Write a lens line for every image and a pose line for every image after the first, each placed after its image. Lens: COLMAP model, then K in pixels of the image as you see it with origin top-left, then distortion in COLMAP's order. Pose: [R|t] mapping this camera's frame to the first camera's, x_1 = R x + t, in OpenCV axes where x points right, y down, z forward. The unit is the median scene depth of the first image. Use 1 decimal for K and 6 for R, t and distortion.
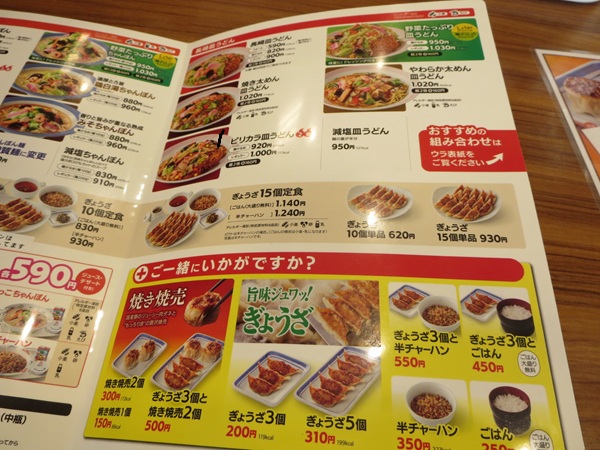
lens RADIAL K [[418.0, 0, 302.3], [0, 418.0, 230.9], [0, 0, 1]] dist [-0.026569, 0.002498]
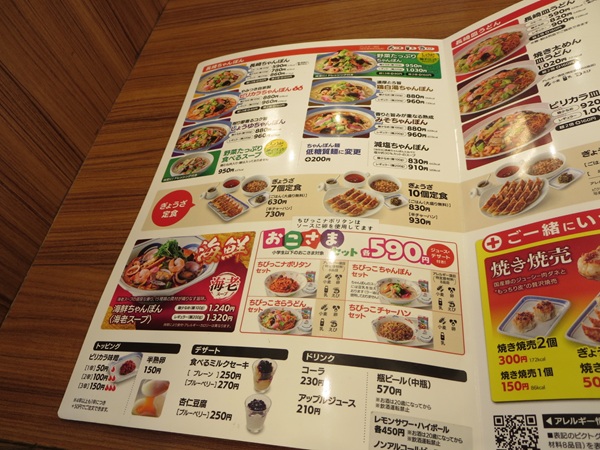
lens RADIAL K [[418.0, 0, 300.2], [0, 418.0, 224.8], [0, 0, 1]] dist [-0.026569, 0.002498]
pose [[0.950075, -0.110714, -0.291720, -0.497390], [0.084131, 0.991202, -0.102182, 0.114636], [0.300466, 0.072538, 0.951030, -0.079803]]
